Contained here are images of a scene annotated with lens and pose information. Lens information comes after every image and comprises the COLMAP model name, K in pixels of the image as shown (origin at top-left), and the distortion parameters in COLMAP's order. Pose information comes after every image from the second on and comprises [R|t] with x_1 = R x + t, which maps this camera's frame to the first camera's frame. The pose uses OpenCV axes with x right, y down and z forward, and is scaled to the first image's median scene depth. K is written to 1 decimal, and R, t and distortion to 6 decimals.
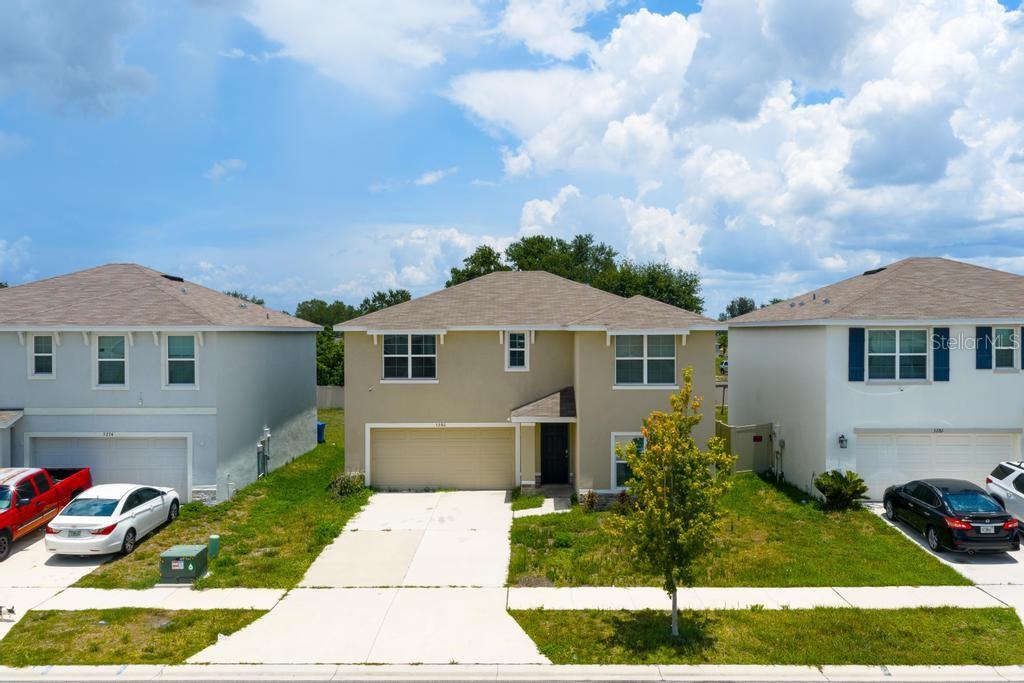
lens RADIAL K [[849.1, 0, 504.0], [0, 849.1, 344.6], [0, 0, 1]] dist [0.012732, -0.014426]
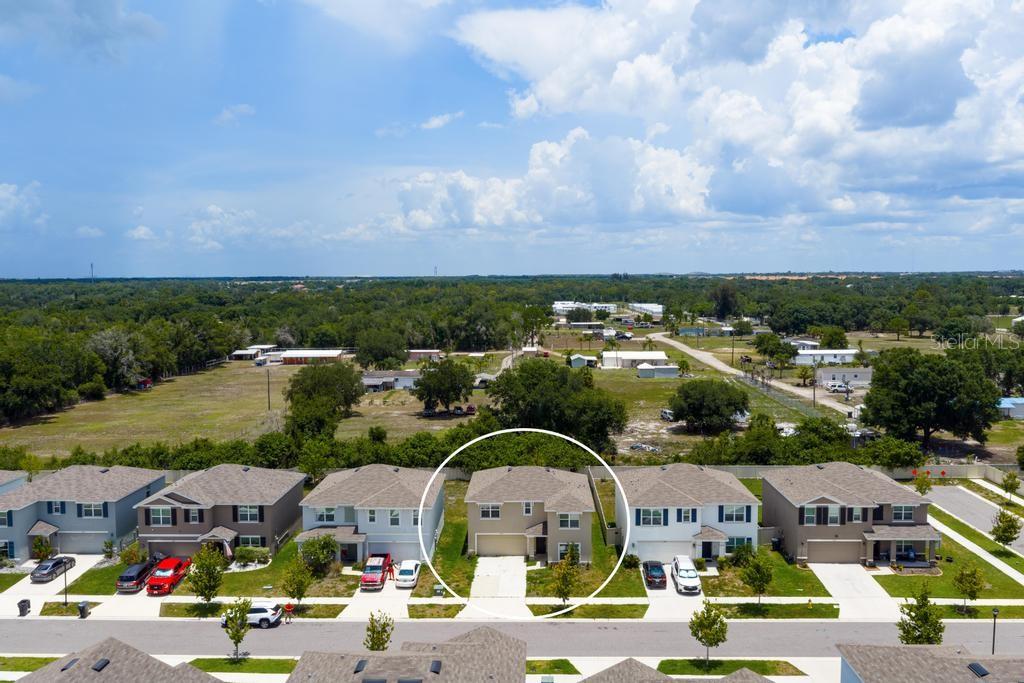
lens RADIAL K [[844.0, 0, 507.4], [0, 844.0, 337.5], [0, 0, 1]] dist [0.000576, 0.008062]
pose [[0.999981, -0.003020, -0.005412, -0.040626], [0.003341, 0.998171, 0.060356, -0.823044], [0.005220, -0.060372, 0.998162, -2.014642]]
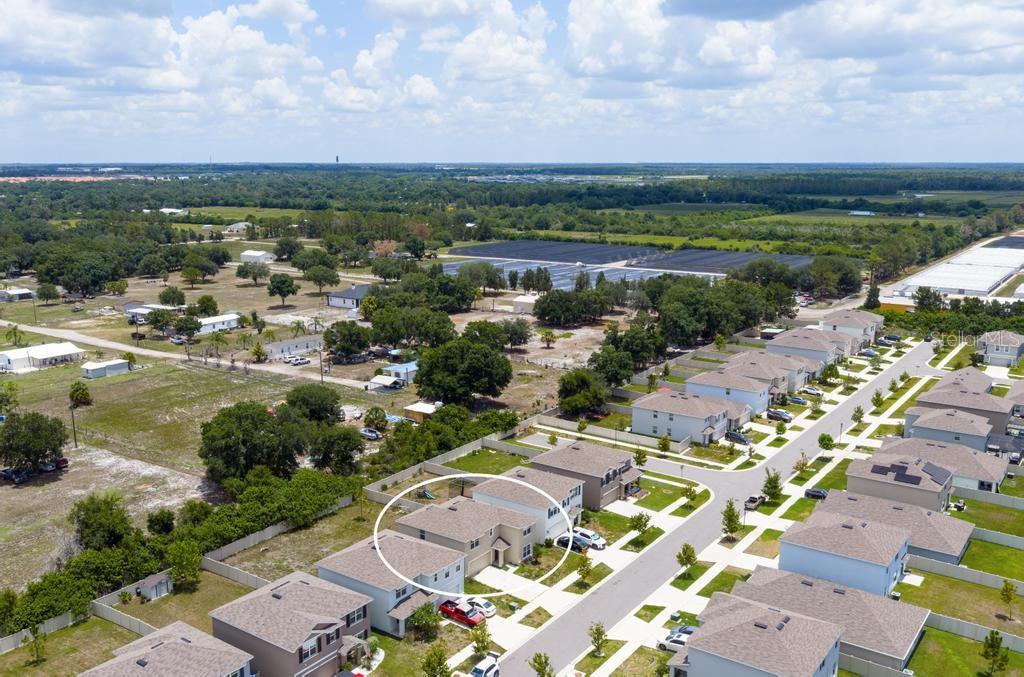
lens RADIAL K [[923.1, 0, 470.3], [0, 923.1, 338.7], [0, 0, 1]] dist [-0.002622, 0.007637]
pose [[0.576669, -0.153134, 0.802498, -3.662726], [0.012386, 0.983802, 0.178830, -1.798738], [-0.816884, -0.093186, 0.569224, -1.388234]]
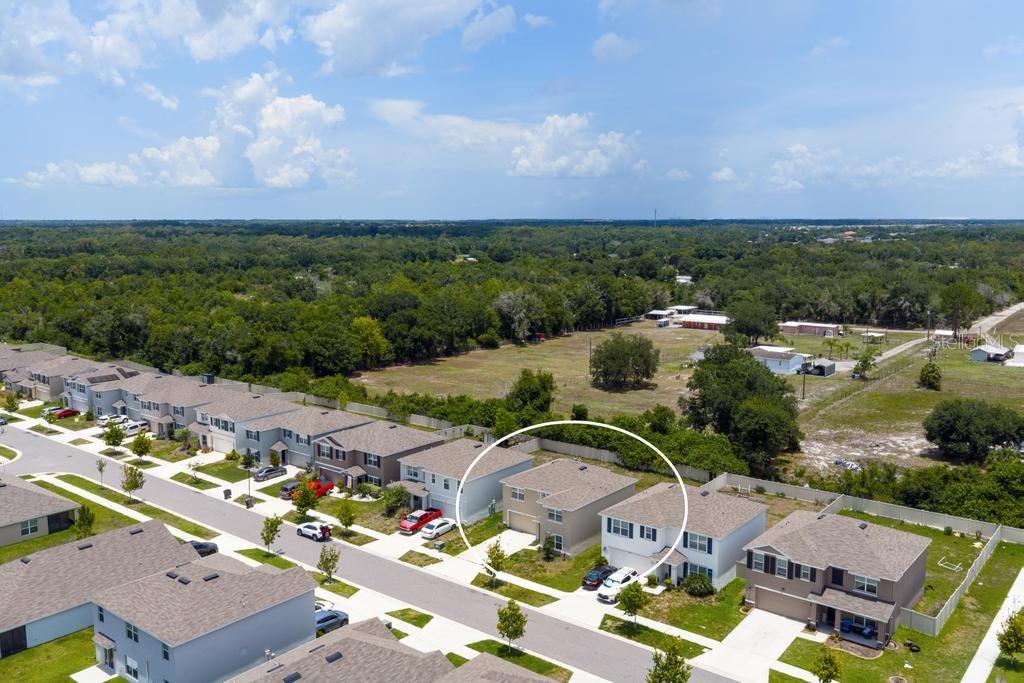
lens RADIAL K [[857.5, 0, 514.6], [0, 857.5, 342.3], [0, 0, 1]] dist [0.007147, 0.001304]
pose [[0.795443, 0.088490, -0.599533, 2.091757], [-0.008978, 0.990894, 0.134343, -1.160158], [0.605961, -0.101479, 0.788995, -1.840973]]
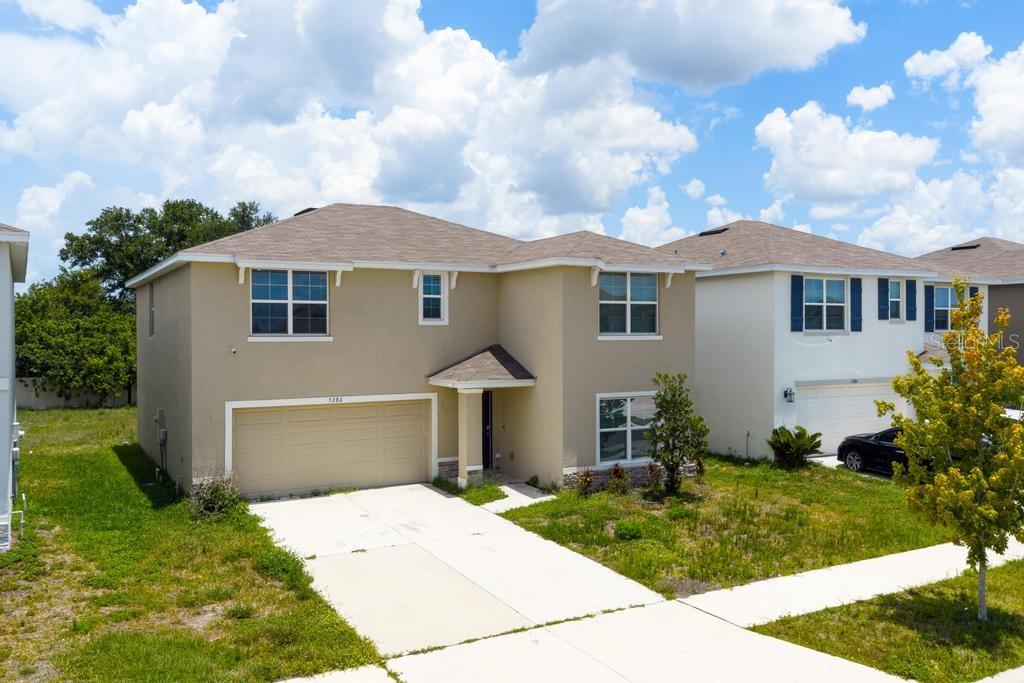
lens RADIAL K [[854.7, 0, 512.0], [0, 854.7, 341.5], [0, 0, 1]] dist [0.014789, -0.010043]
pose [[0.858822, -0.004598, 0.512253, -0.347548], [0.009050, 0.999940, -0.006198, 0.057147], [-0.512194, 0.009959, 0.858812, 0.342678]]
